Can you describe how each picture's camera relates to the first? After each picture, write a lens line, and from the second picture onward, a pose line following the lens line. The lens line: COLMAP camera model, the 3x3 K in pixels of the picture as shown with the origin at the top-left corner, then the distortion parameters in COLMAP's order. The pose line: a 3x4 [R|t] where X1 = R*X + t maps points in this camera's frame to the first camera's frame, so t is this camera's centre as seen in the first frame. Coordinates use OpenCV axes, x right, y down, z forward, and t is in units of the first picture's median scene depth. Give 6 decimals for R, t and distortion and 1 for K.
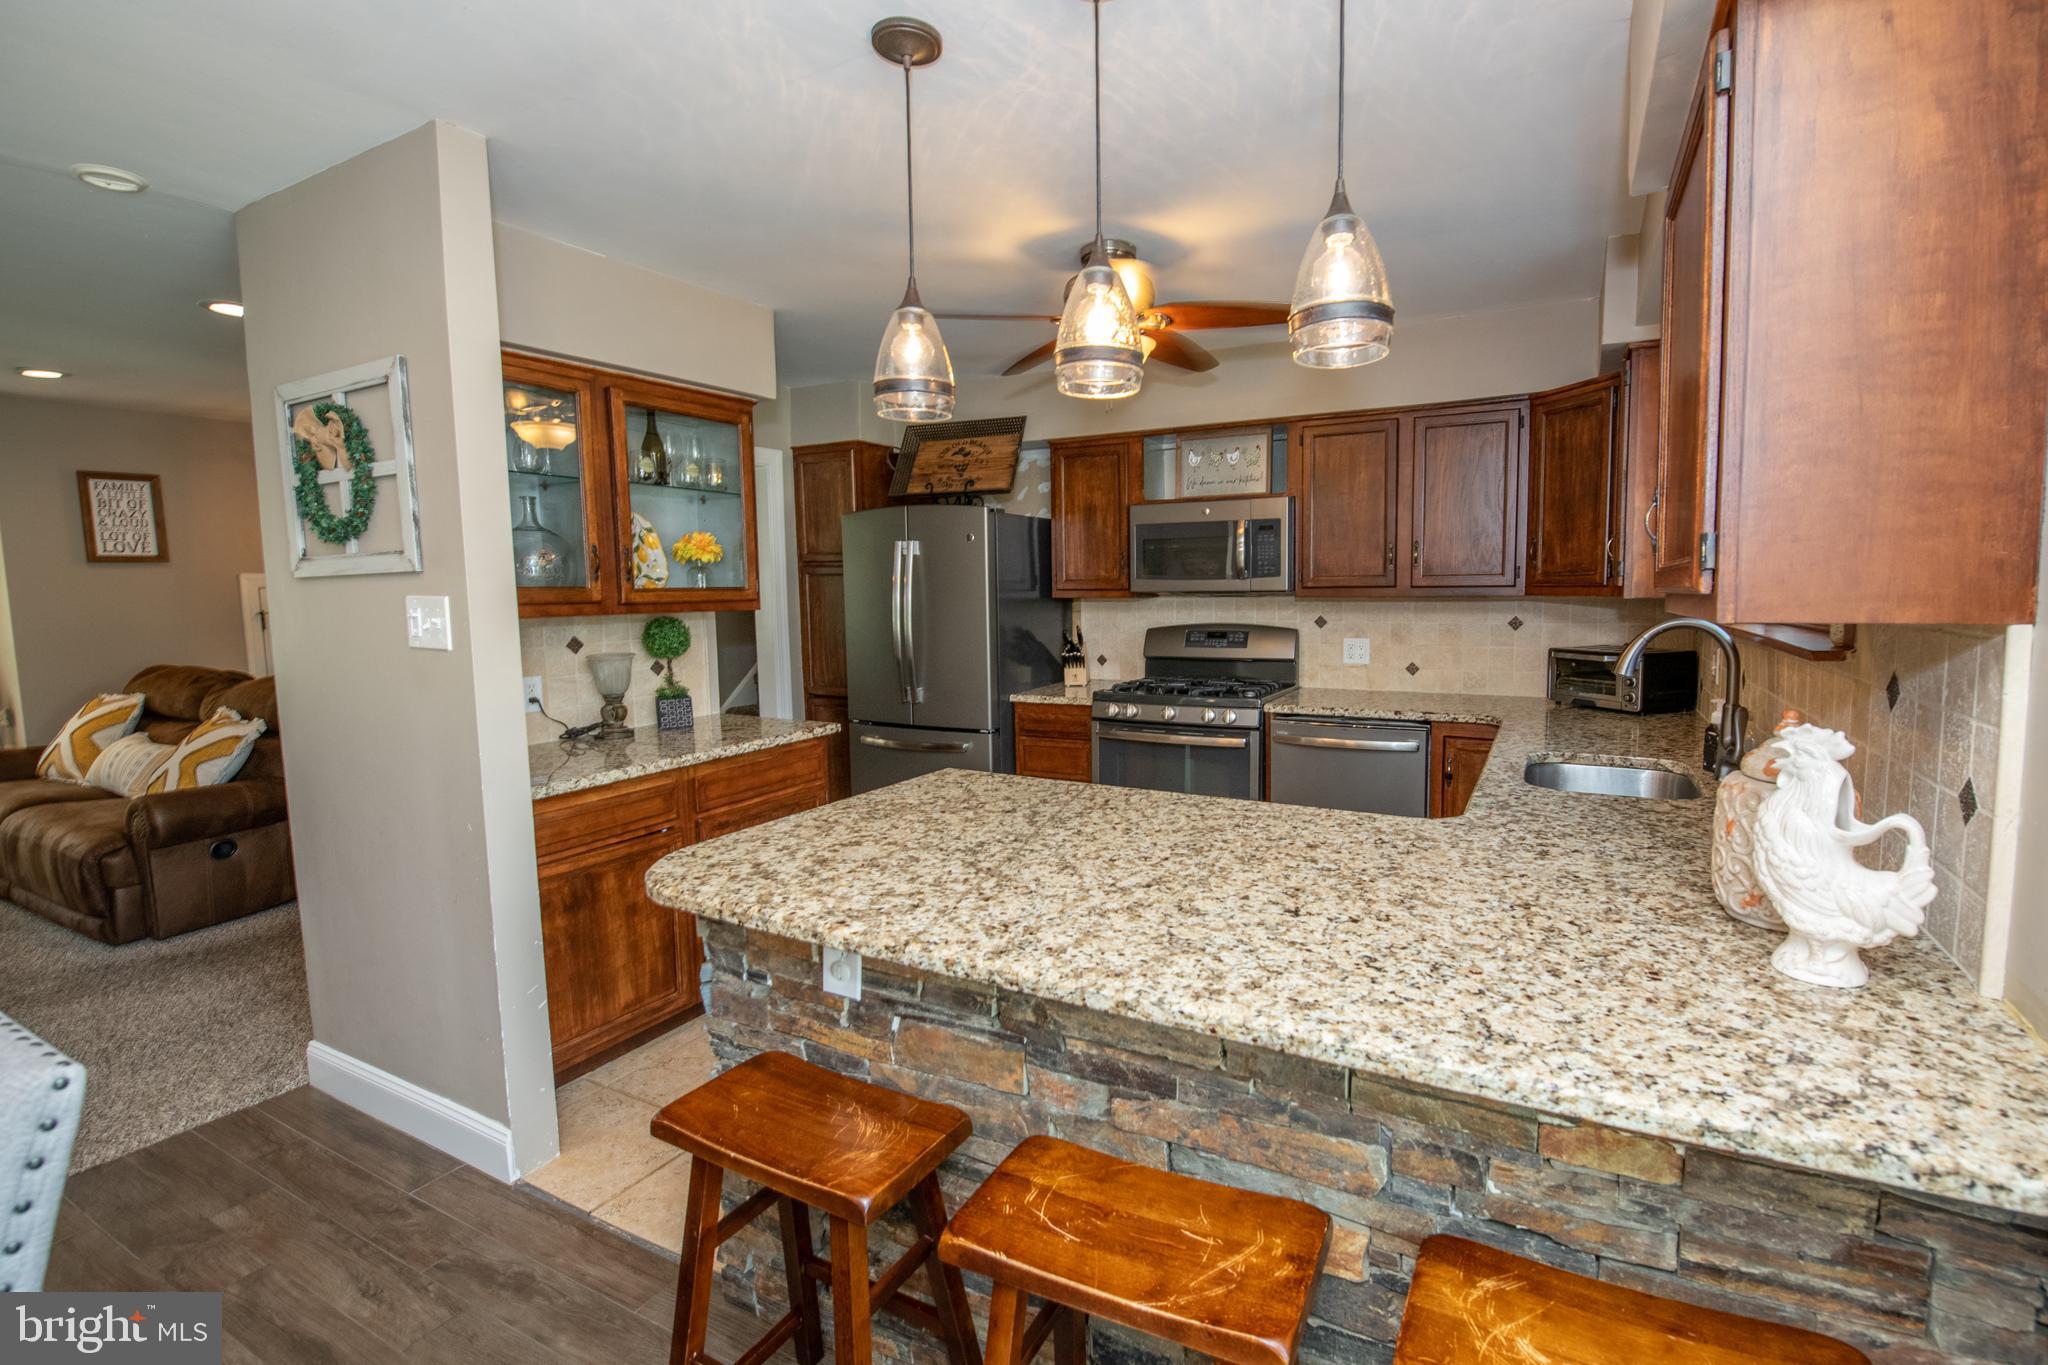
lens RADIAL K [[899.2, 0, 1115.3], [0, 899.2, 671.4], [0, 0, 1]] dist [-0.018779, -0.000291]
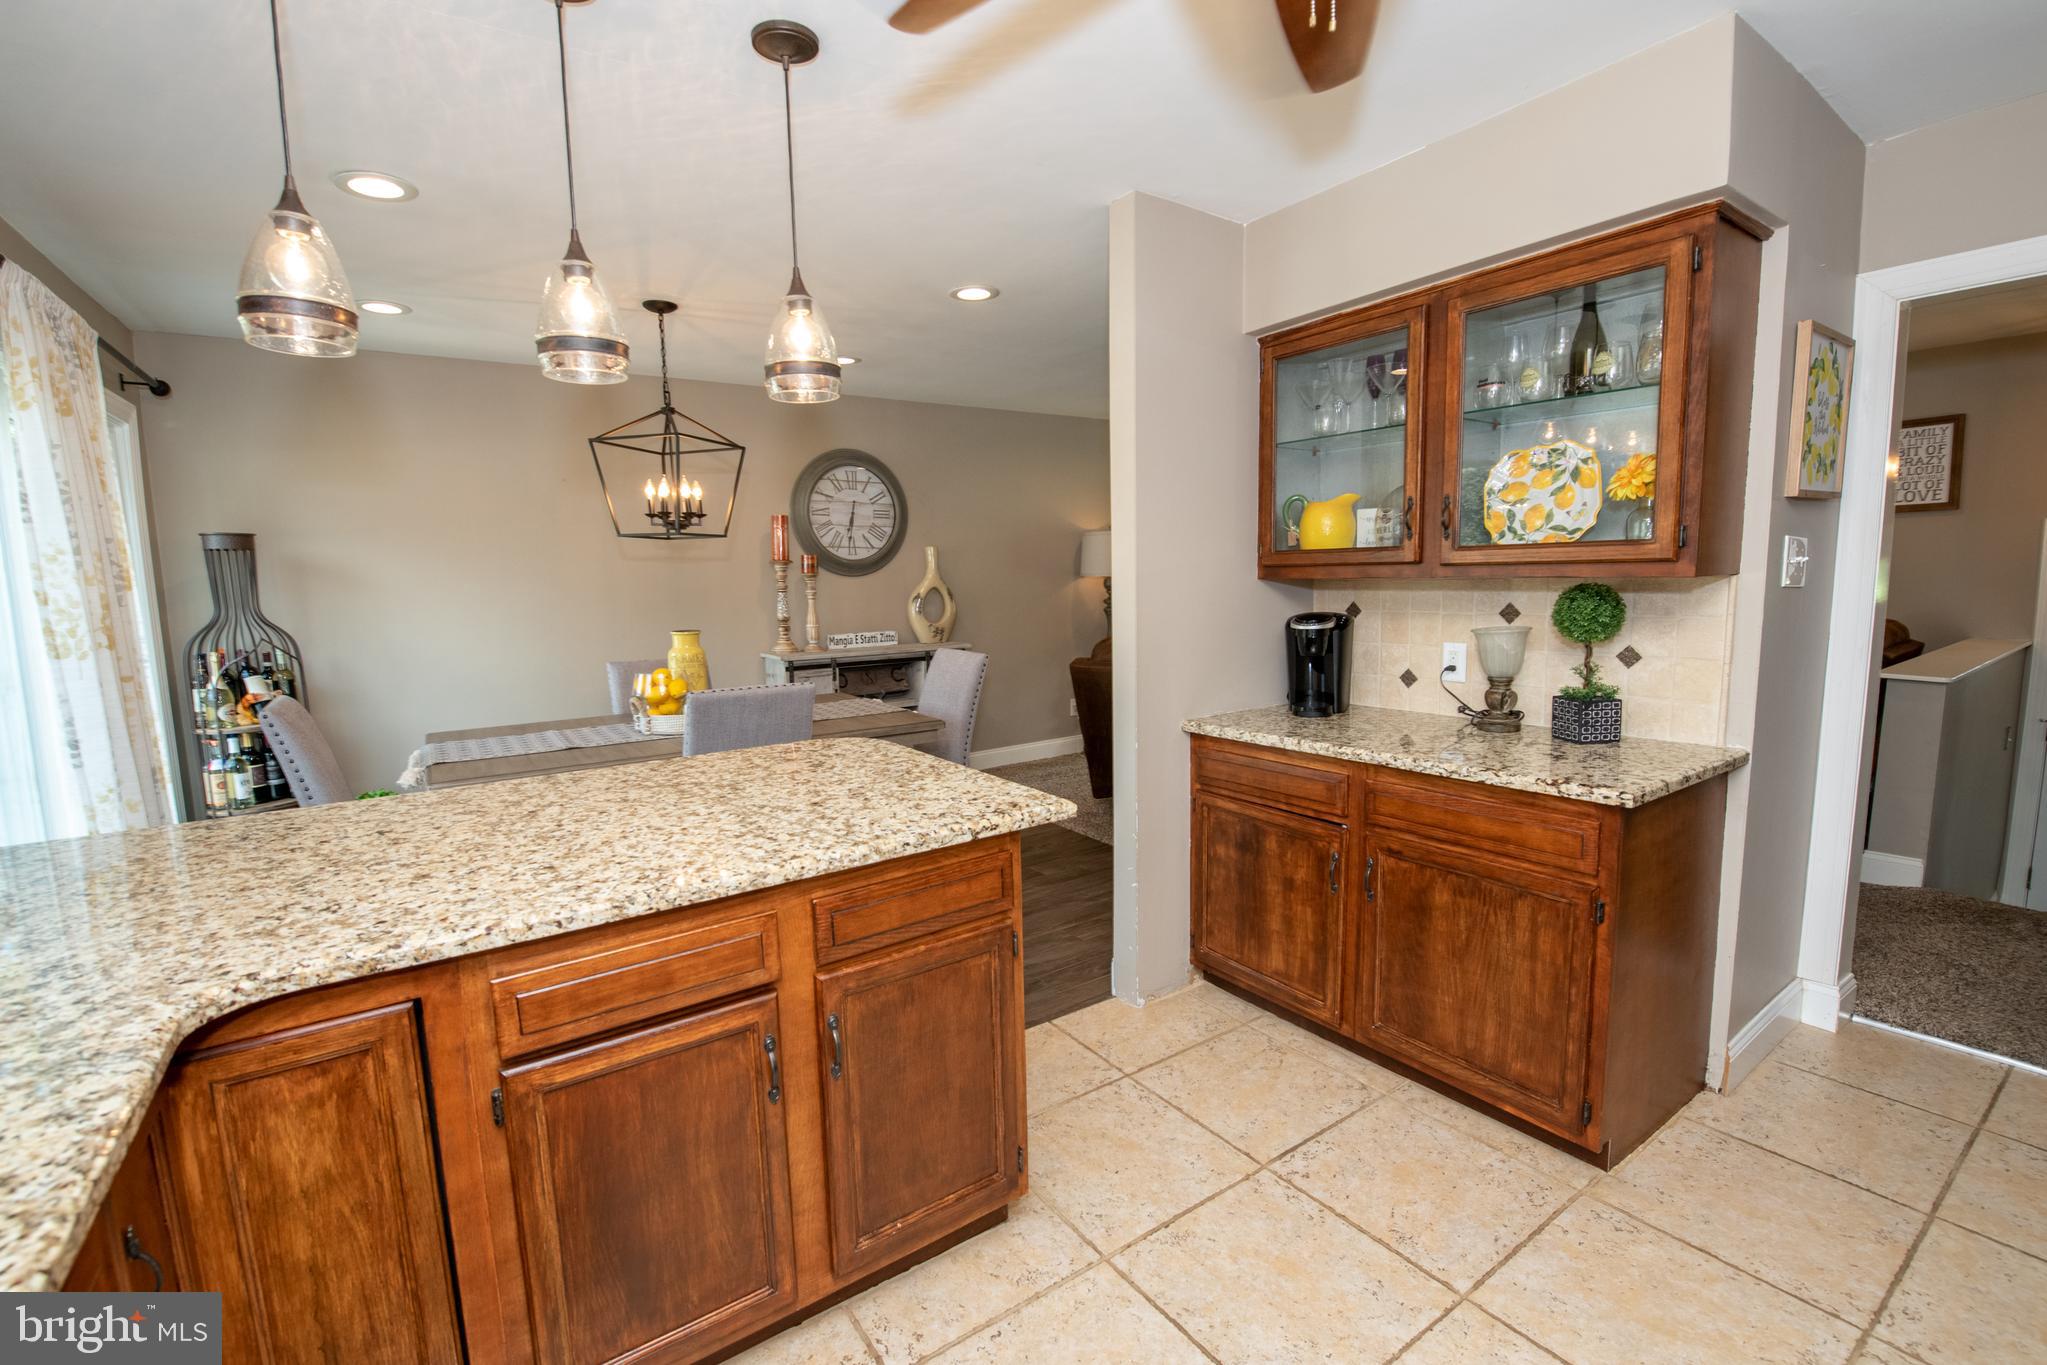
lens RADIAL K [[887.9, 0, 1023.5], [0, 887.9, 682.5], [0, 0, 1]] dist [-0.020700, -0.000830]
pose [[-0.484743, 0.128434, -0.865176, 0.387633], [-0.055854, 0.982596, 0.177159, -0.098064], [0.872872, 0.134200, -0.469133, 1.132125]]
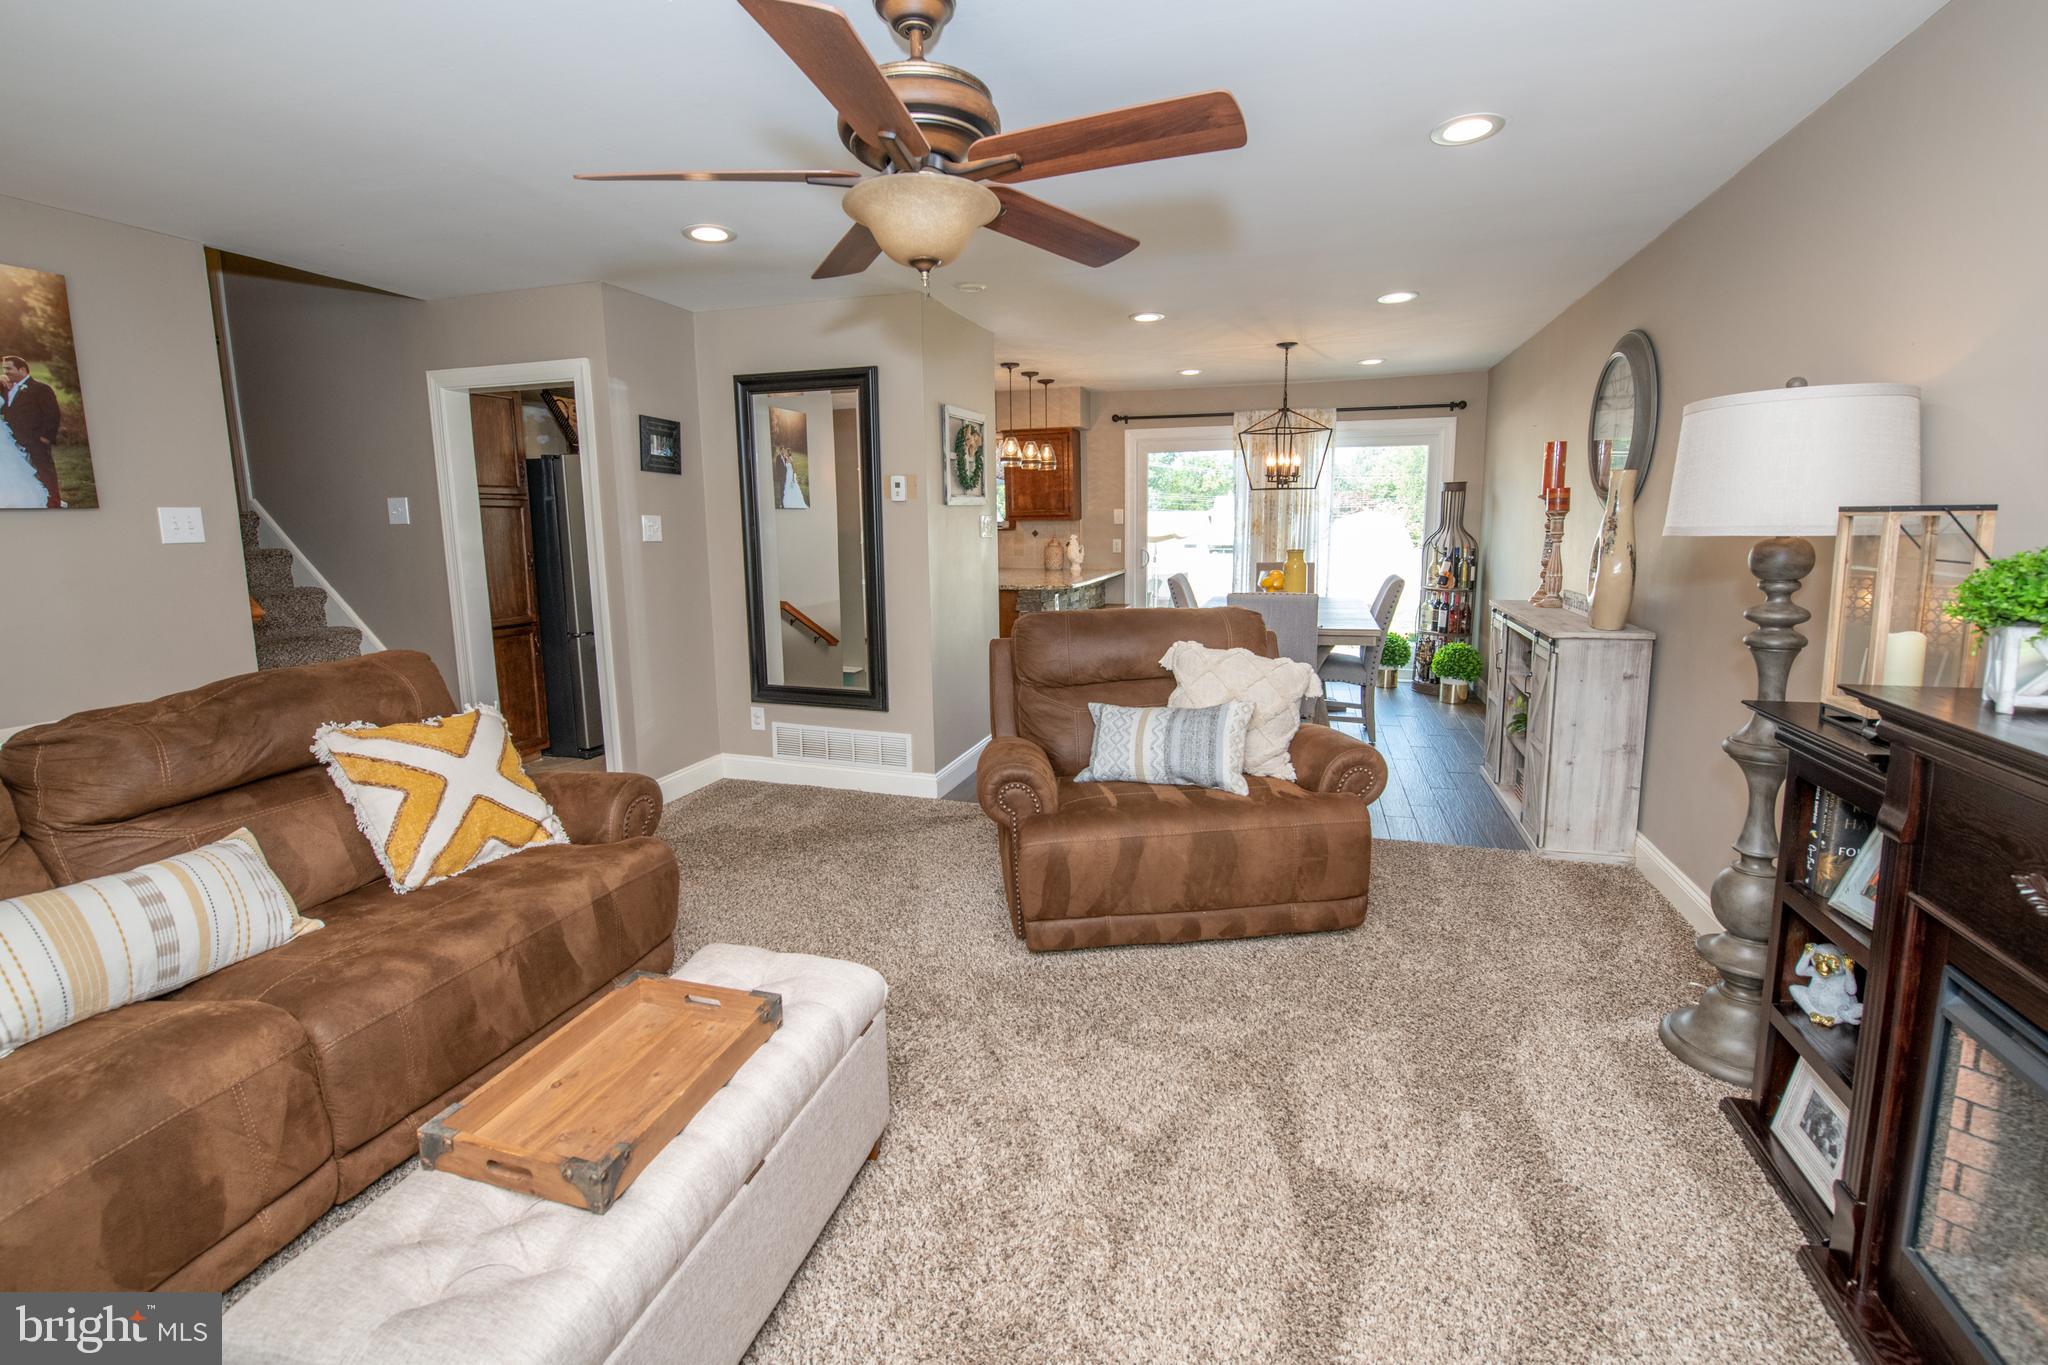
lens RADIAL K [[868.6, 0, 1031.2], [0, 868.6, 651.3], [0, 0, 1]] dist [-0.016582, -0.003750]
pose [[-0.165250, -0.139400, 0.976350, -2.433775], [0.108549, 0.981376, 0.158490, -0.063727], [-0.980260, 0.132172, -0.147040, 0.995542]]
